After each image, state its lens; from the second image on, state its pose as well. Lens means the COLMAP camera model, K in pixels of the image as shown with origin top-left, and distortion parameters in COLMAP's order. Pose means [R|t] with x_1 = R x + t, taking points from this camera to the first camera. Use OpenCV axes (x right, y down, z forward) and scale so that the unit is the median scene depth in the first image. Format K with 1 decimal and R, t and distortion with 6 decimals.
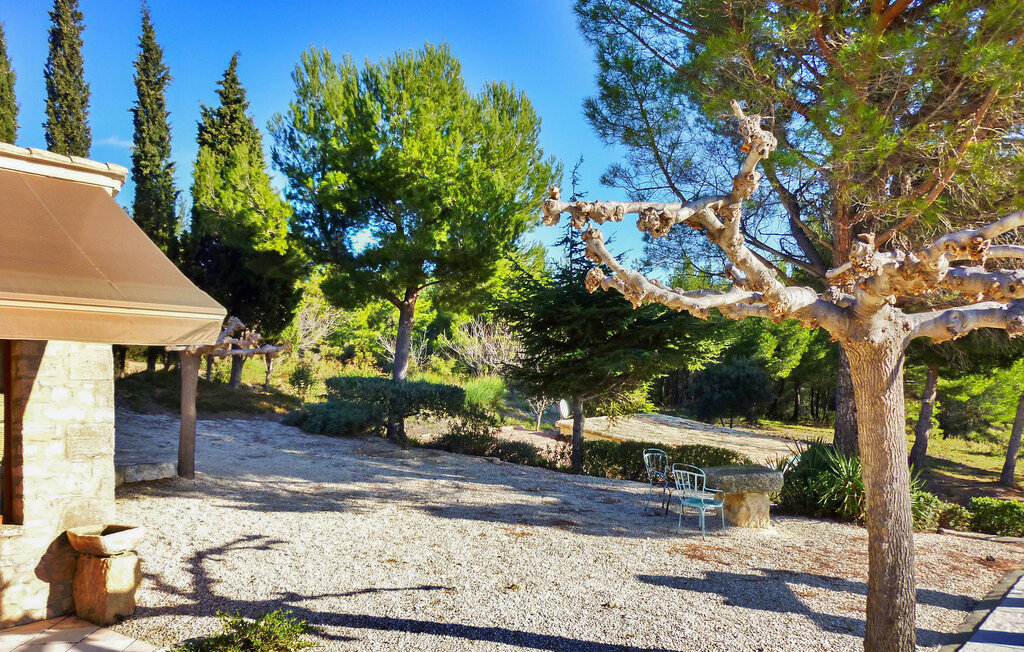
lens RADIAL K [[765.1, 0, 504.3], [0, 765.1, 362.1], [0, 0, 1]] dist [-0.035017, -0.002777]
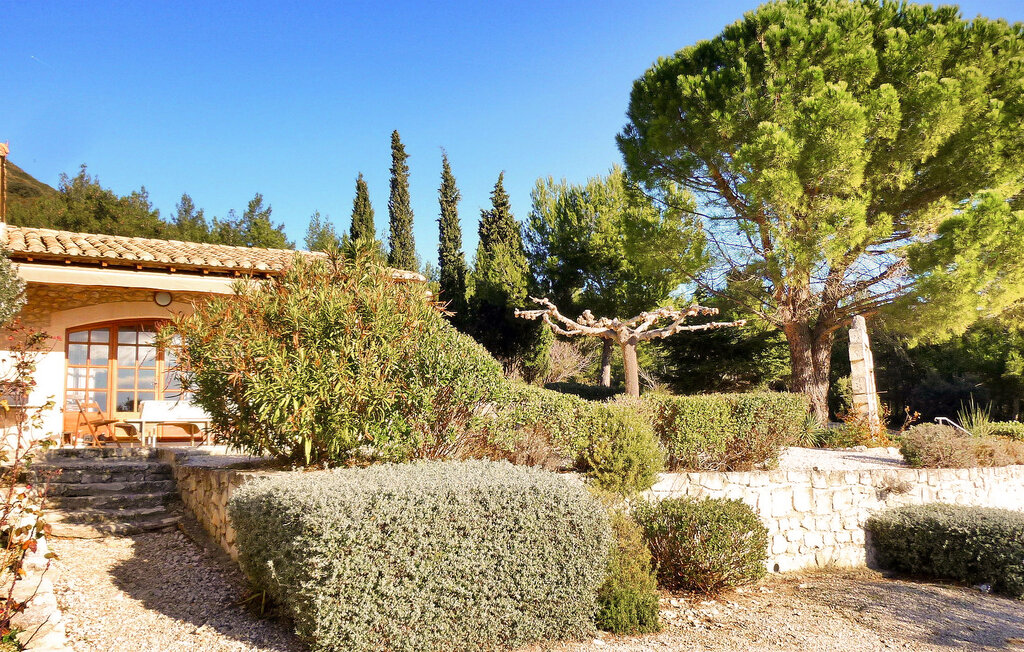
lens RADIAL K [[864.8, 0, 511.9], [0, 864.8, 326.0], [0, 0, 1]] dist [0.003143, 0.000380]
pose [[0.929158, -0.051049, -0.366141, 0.290732], [0.014729, 0.994745, -0.101315, 0.065559], [0.369389, 0.088745, 0.925028, -0.573192]]
